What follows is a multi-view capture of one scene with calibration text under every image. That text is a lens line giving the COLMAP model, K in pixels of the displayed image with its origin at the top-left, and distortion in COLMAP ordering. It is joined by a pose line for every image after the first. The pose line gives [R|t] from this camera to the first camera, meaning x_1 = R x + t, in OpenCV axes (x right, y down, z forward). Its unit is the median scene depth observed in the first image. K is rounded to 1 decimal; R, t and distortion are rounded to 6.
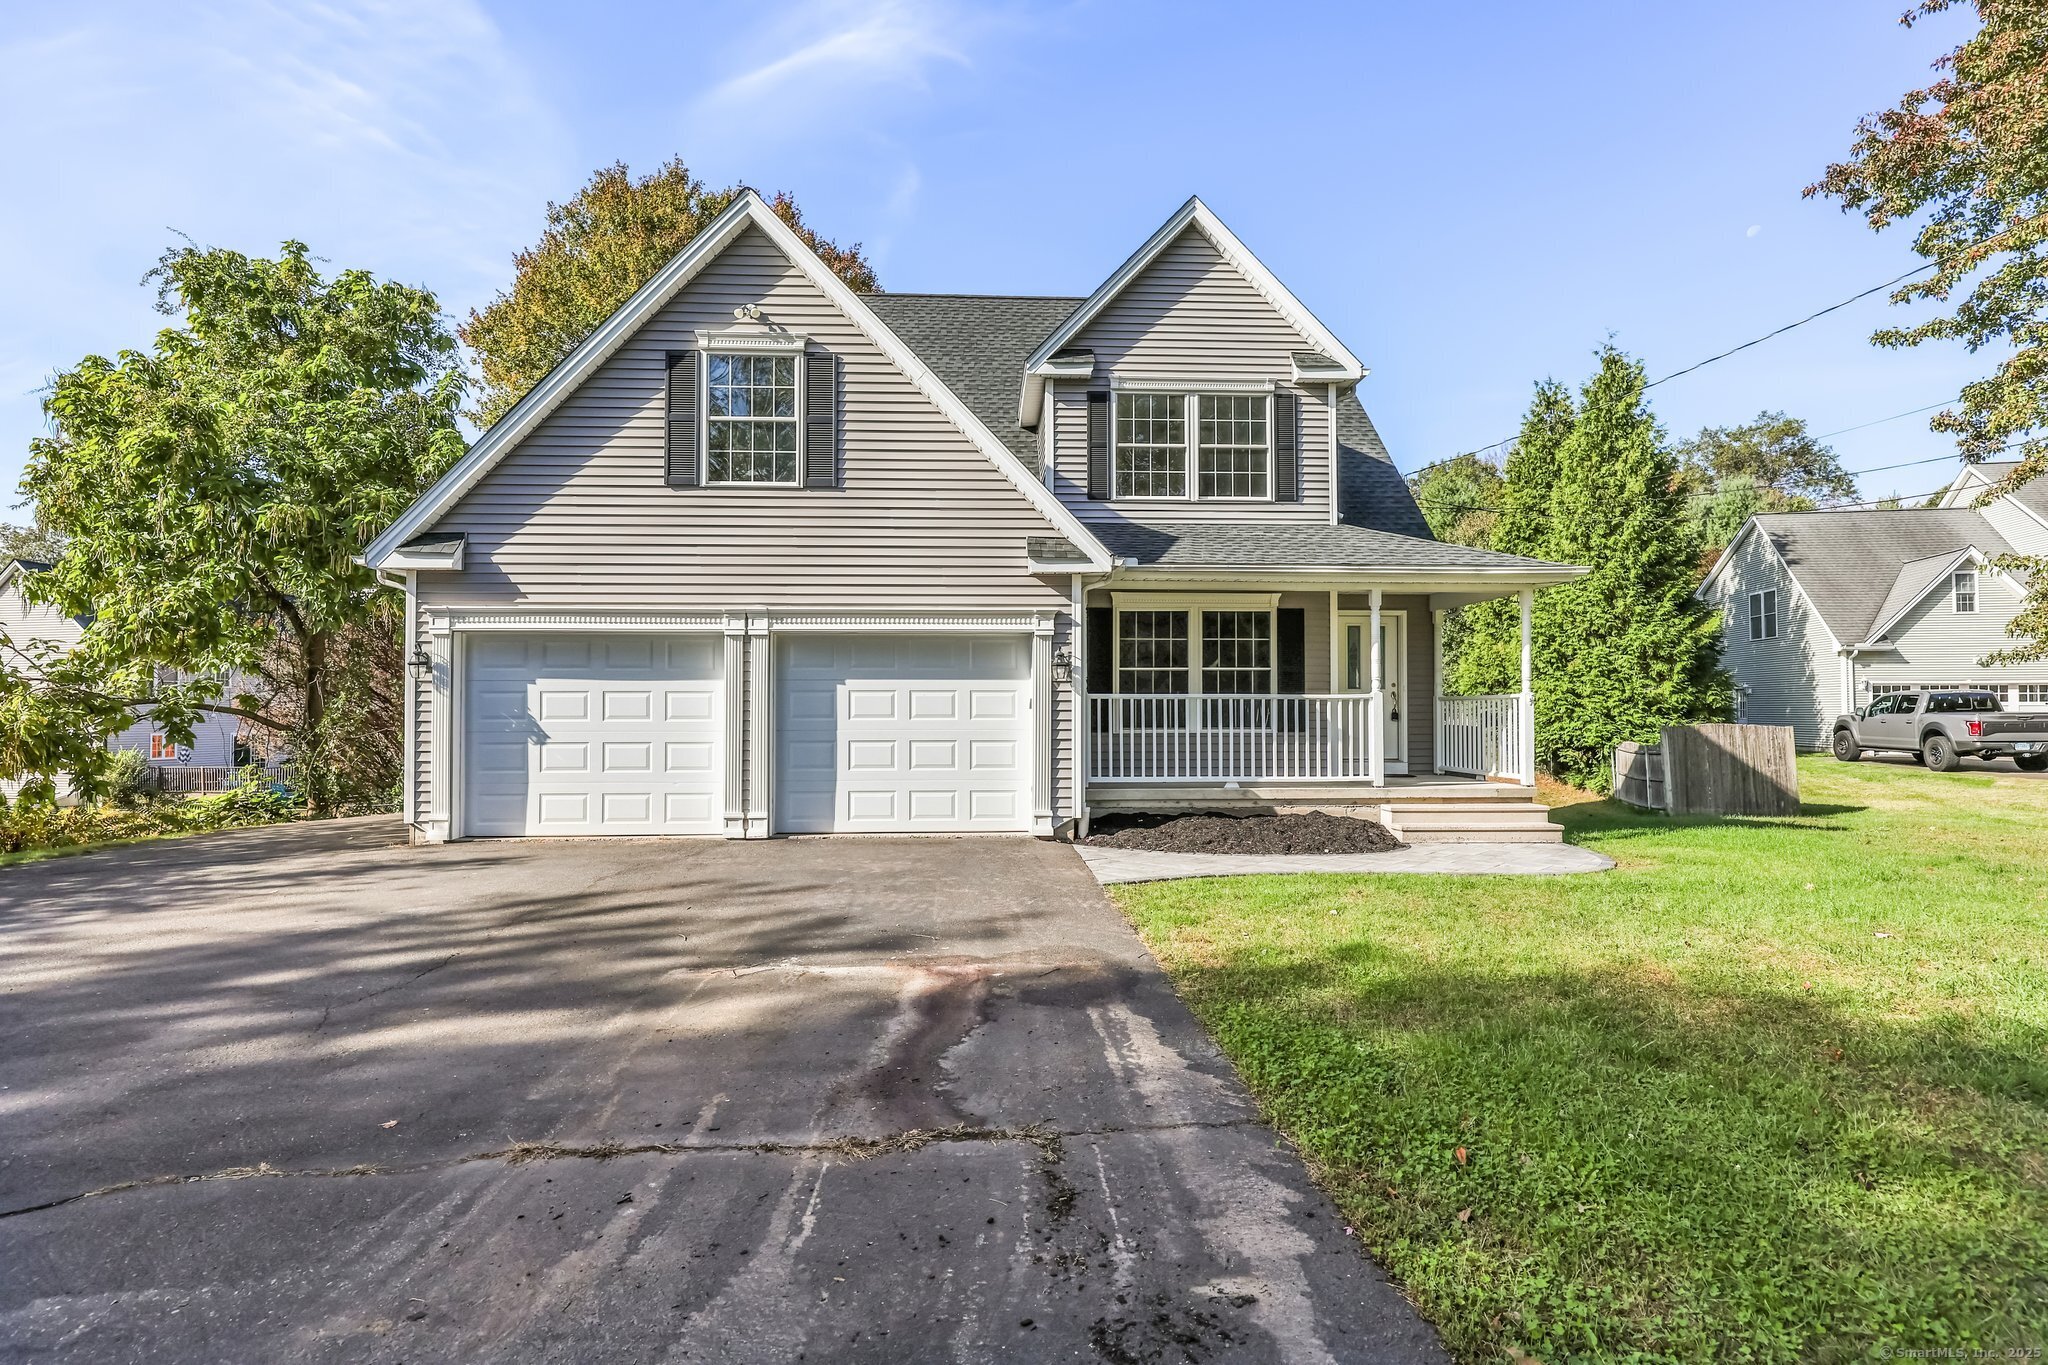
lens RADIAL K [[1061.4, 0, 958.6], [0, 1061.4, 690.1], [0, 0, 1]] dist [-0.005994, -0.000346]
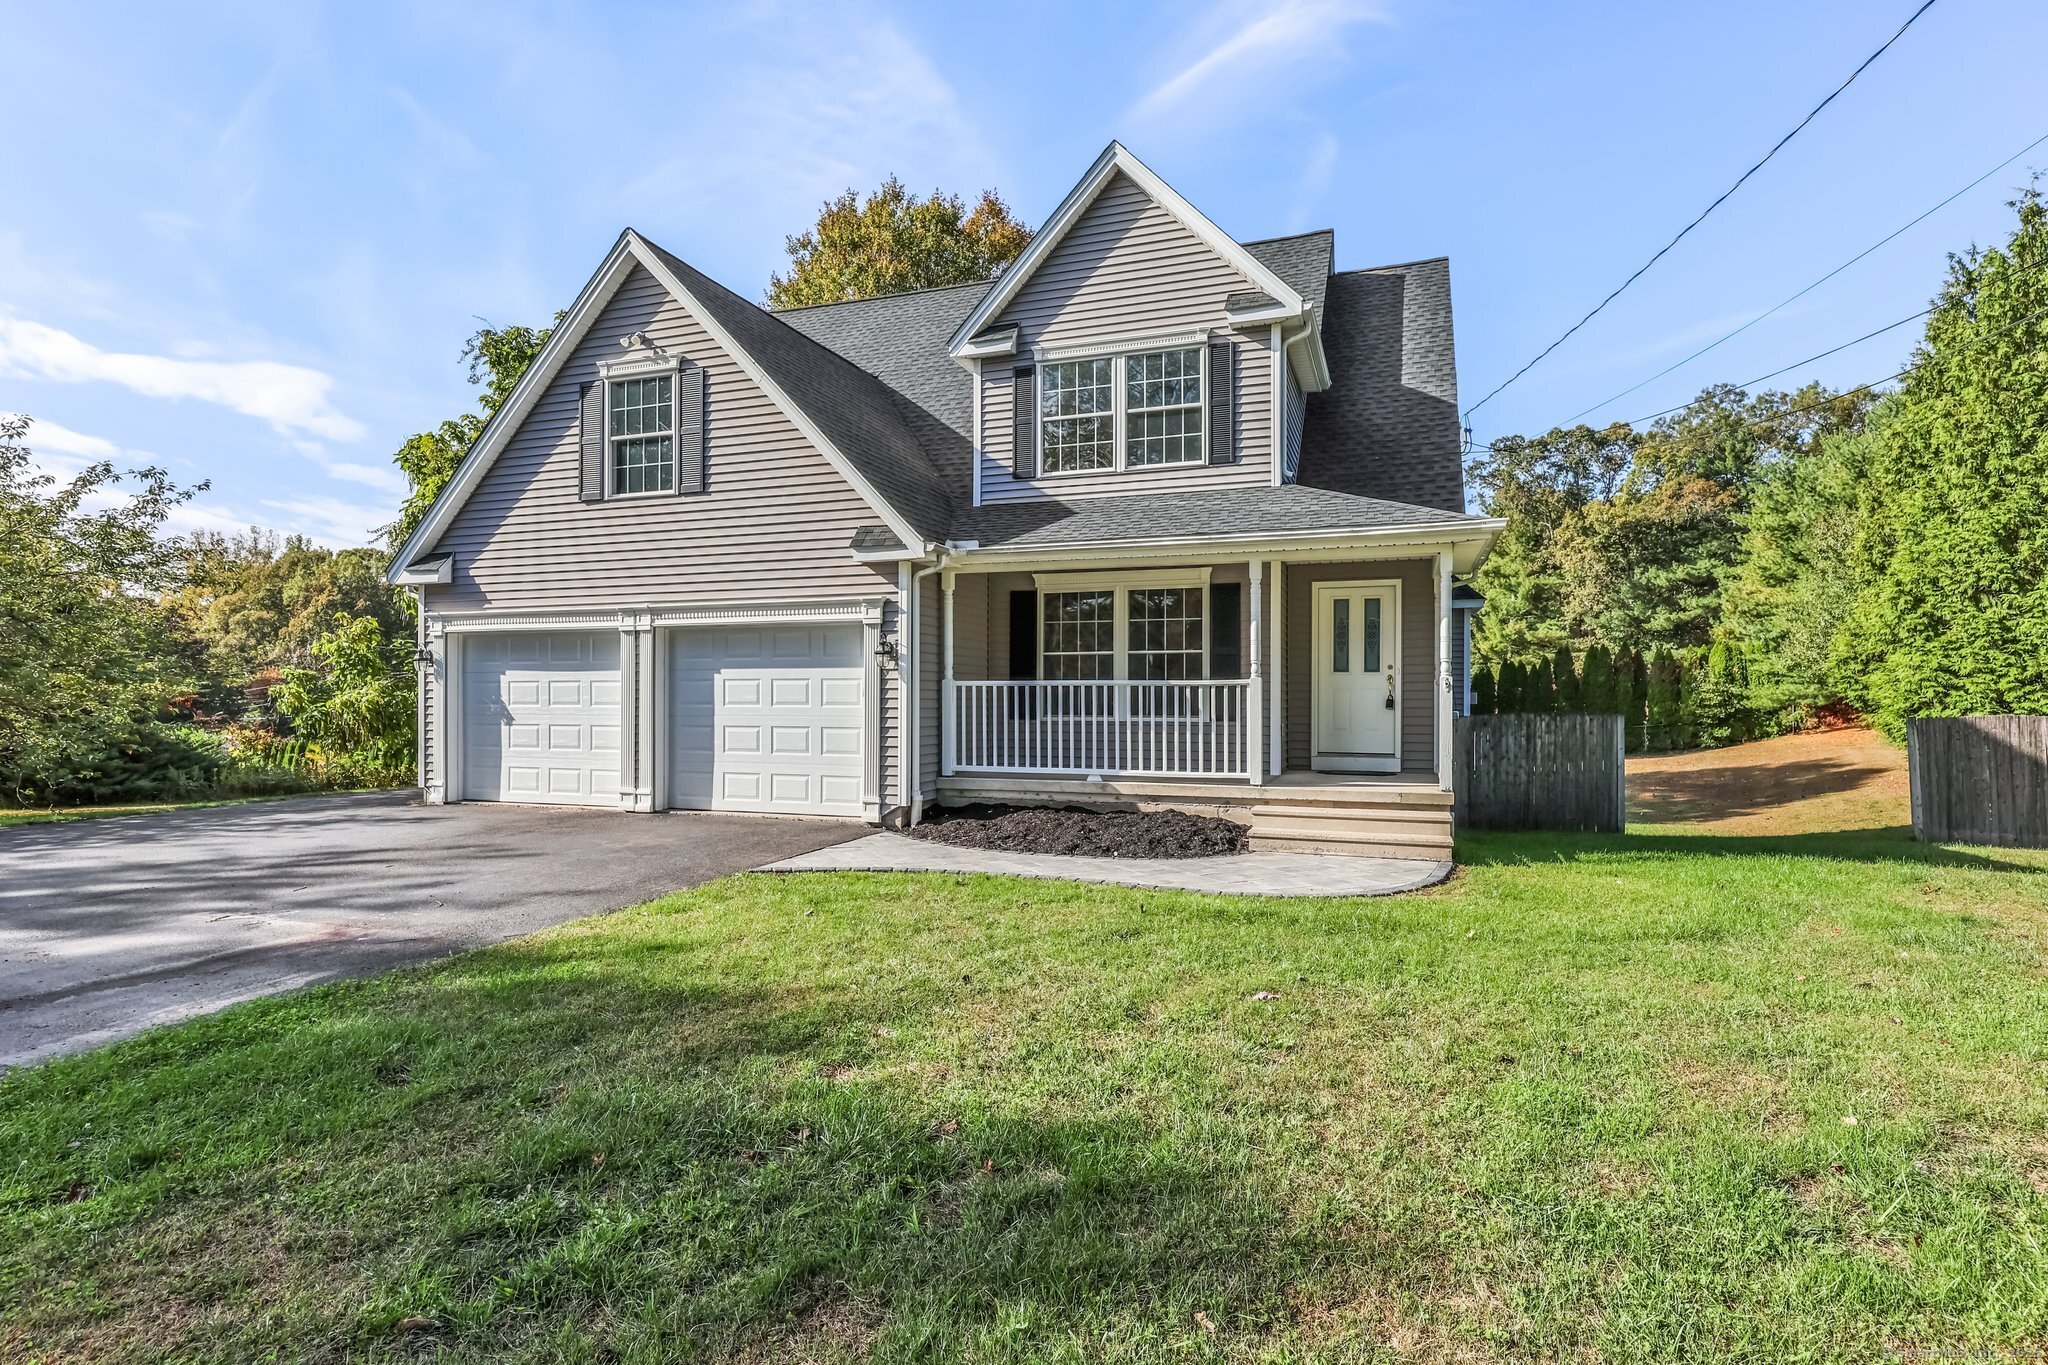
lens RADIAL K [[1061.4, 0, 1014.4], [0, 1061.4, 689.1], [0, 0, 1]] dist [-0.005994, -0.000346]
pose [[0.918302, -0.000883, -0.395881, 0.554315], [0.008272, 0.999822, 0.016957, -0.004966], [0.395795, -0.018847, 0.918145, 0.117348]]
